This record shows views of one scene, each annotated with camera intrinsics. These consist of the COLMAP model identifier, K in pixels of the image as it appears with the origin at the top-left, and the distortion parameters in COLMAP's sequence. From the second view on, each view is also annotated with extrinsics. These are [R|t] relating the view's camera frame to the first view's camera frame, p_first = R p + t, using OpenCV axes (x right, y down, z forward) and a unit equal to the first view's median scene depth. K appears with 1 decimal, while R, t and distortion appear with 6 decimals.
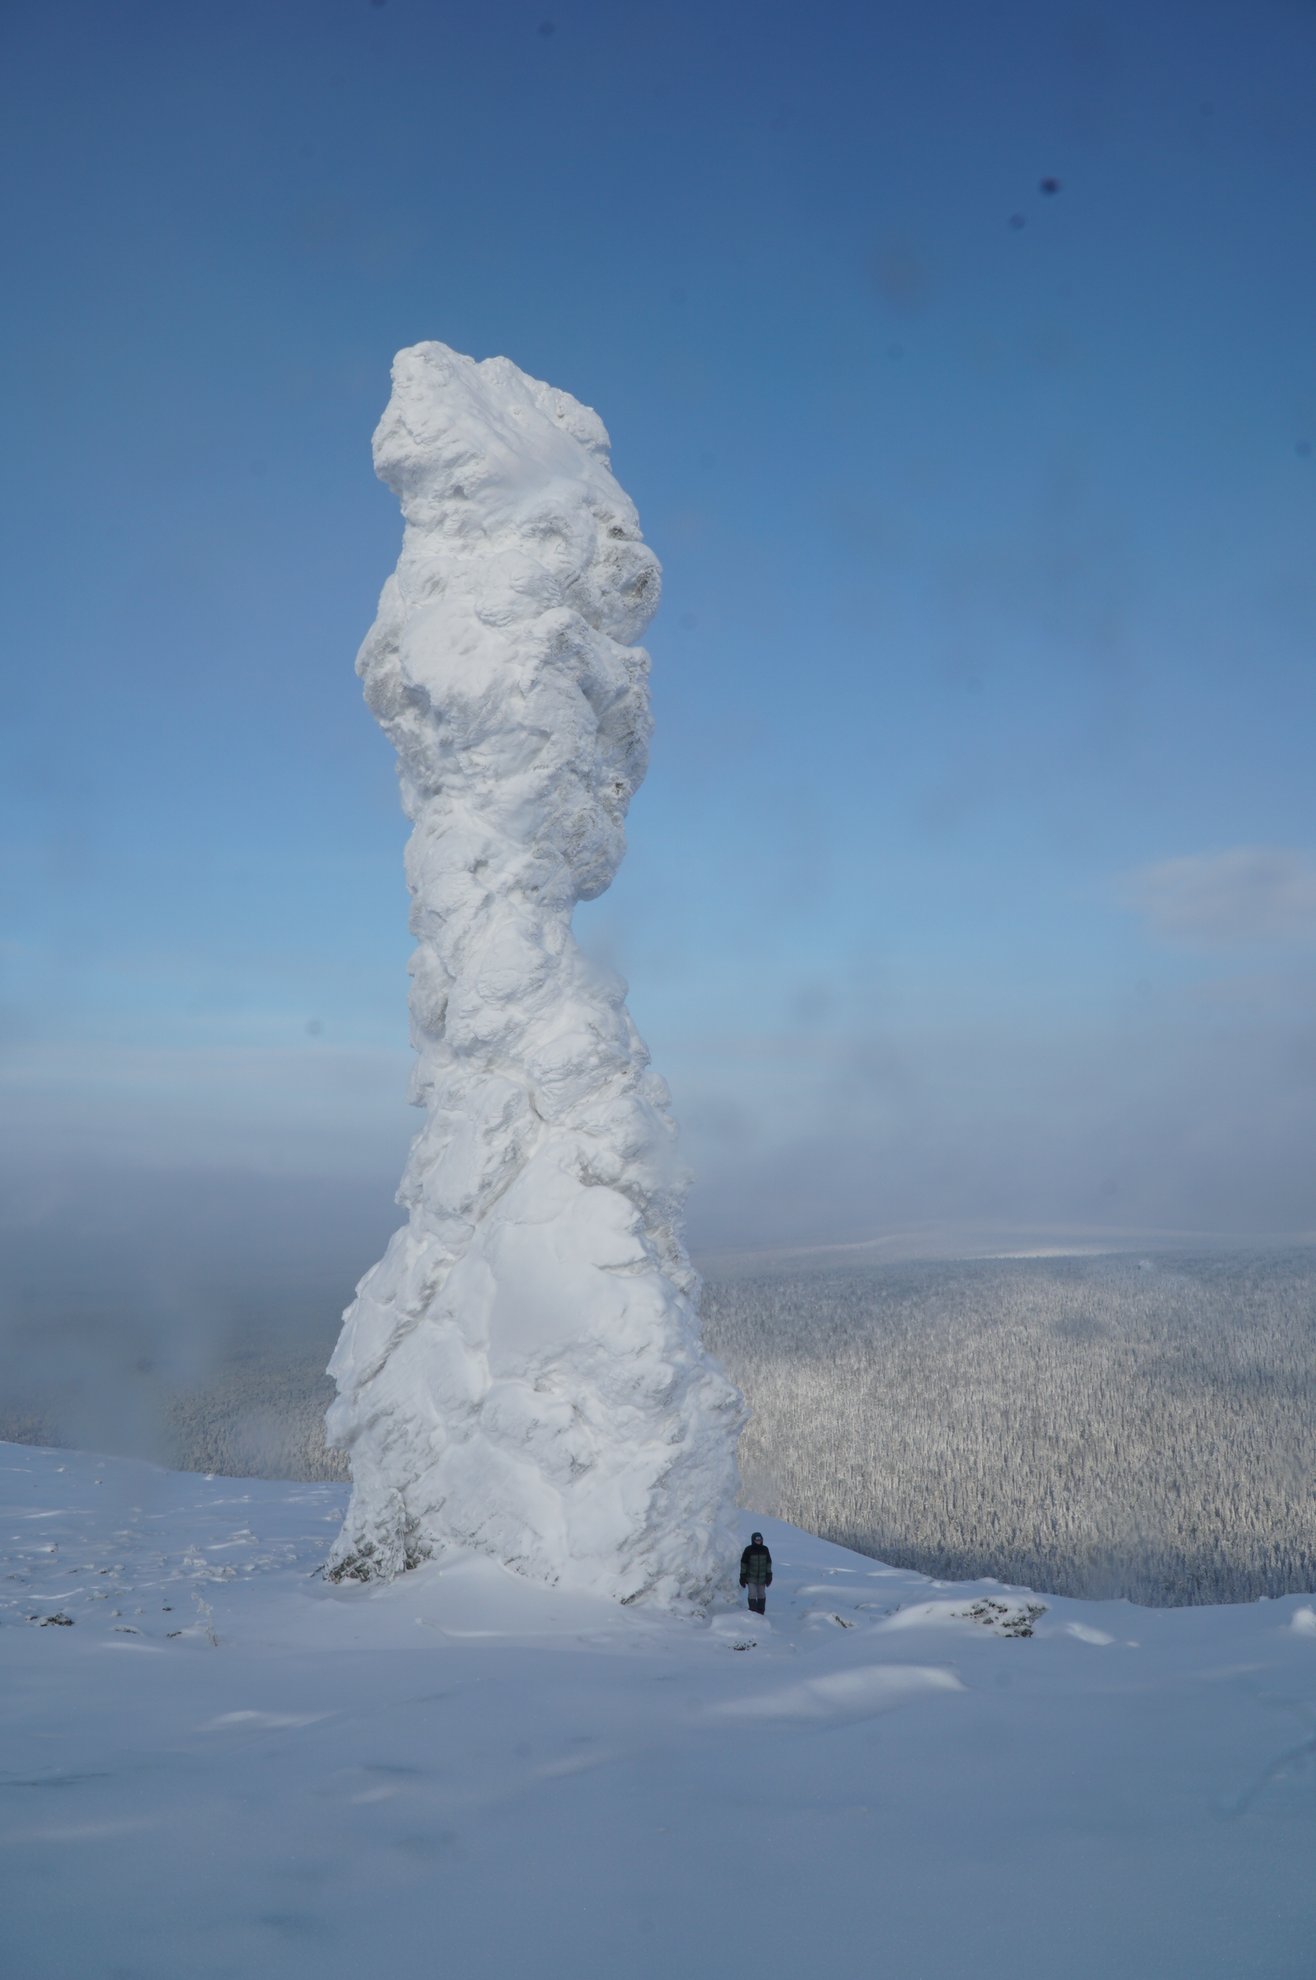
lens RADIAL K [[1730.9, 0, 658.0], [0, 1730.9, 990.0], [0, 0, 1]] dist [0.030669, -0.003351]
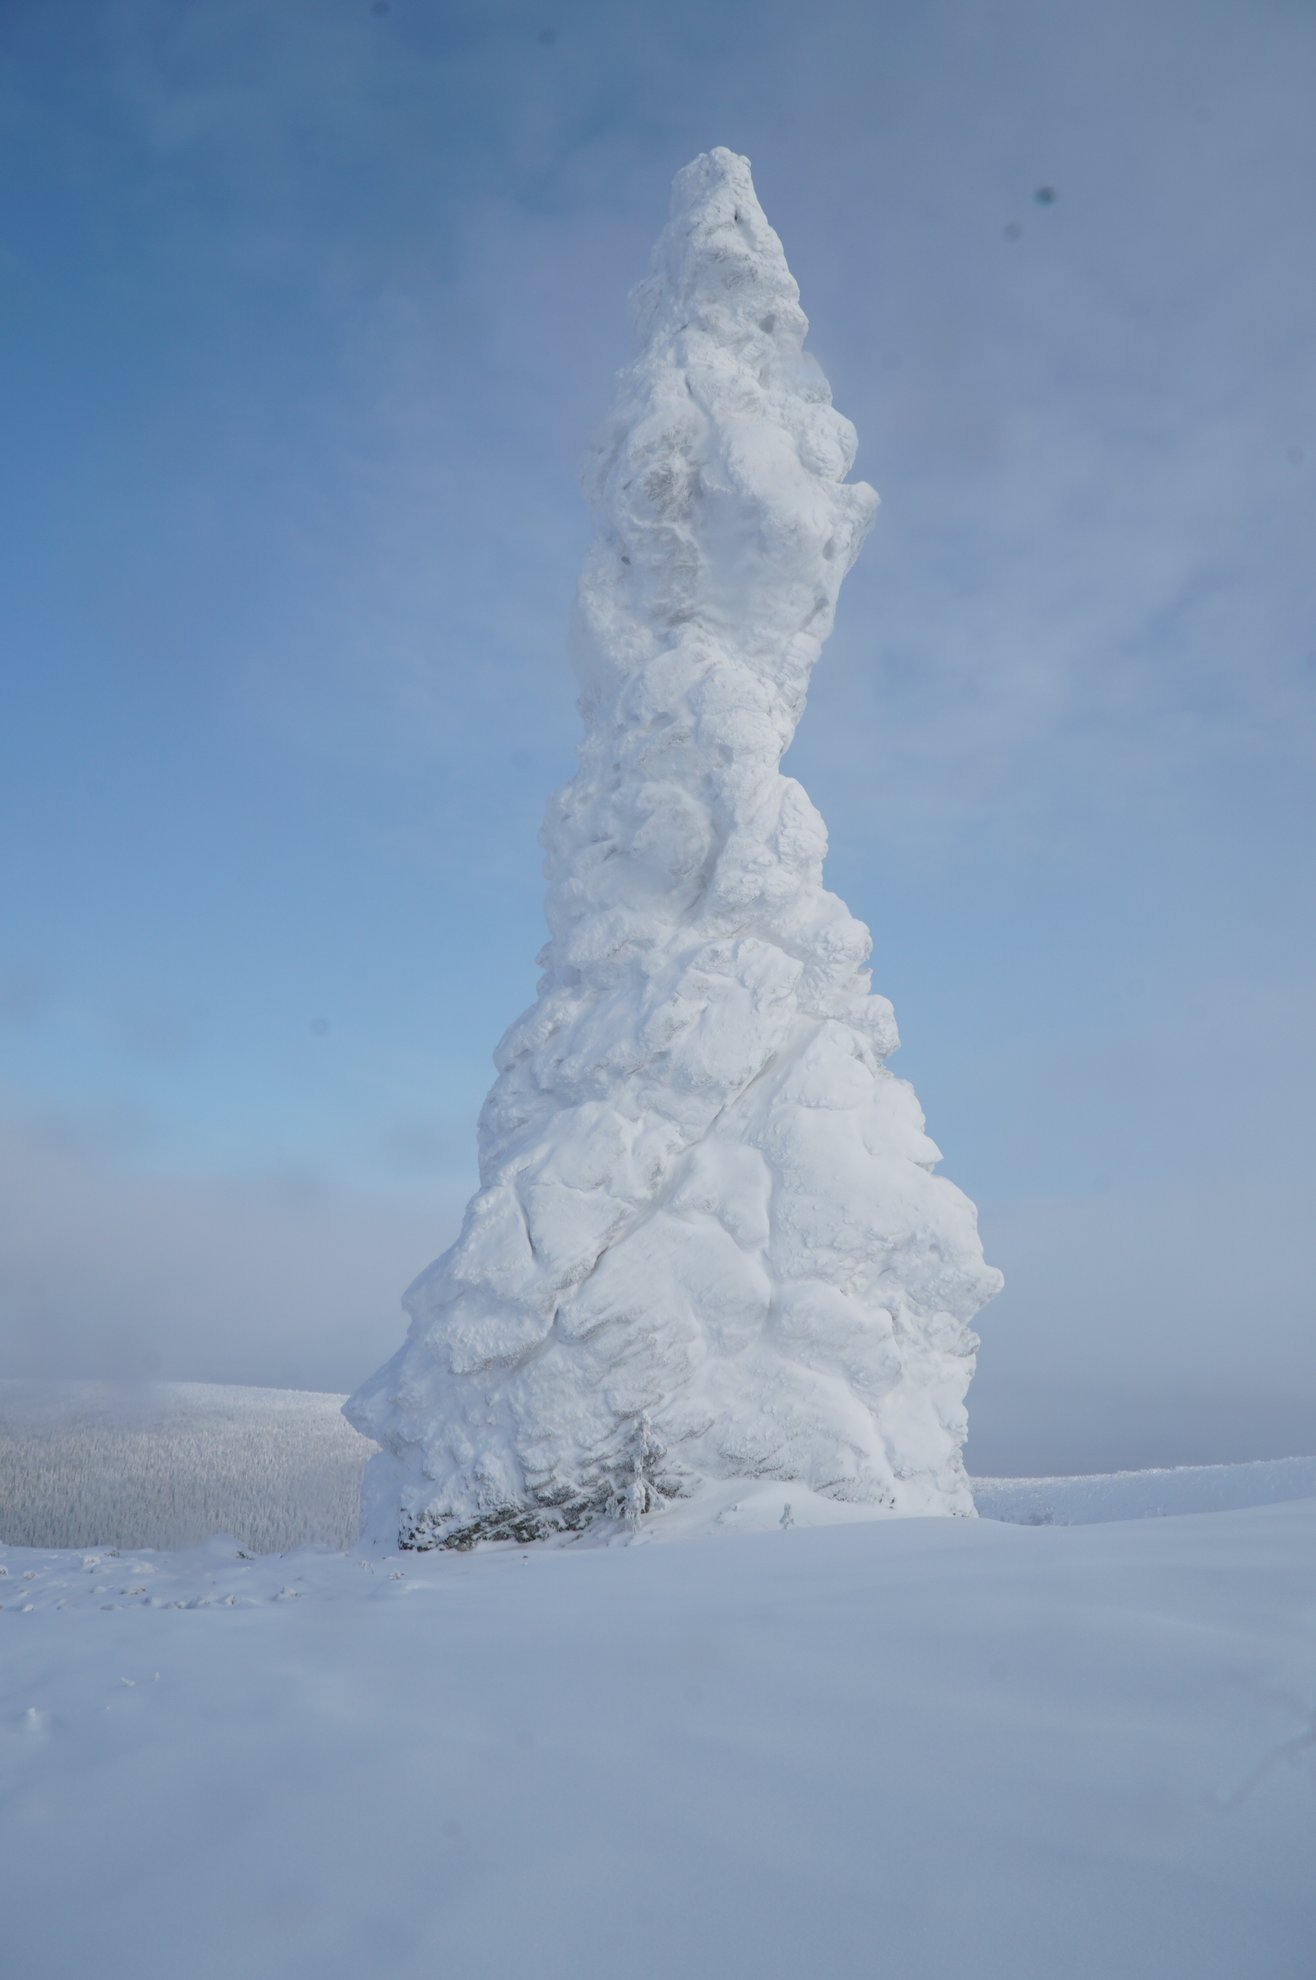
lens RADIAL K [[1613.0, 0, 658.0], [0, 1613.0, 990.0], [0, 0, 1]] dist [-0.000324, -0.012555]
pose [[0.674356, 0.209565, 0.708044, -0.719355], [-0.139094, 0.977767, -0.156921, 0.212493], [-0.725187, 0.007336, 0.688513, 0.478020]]
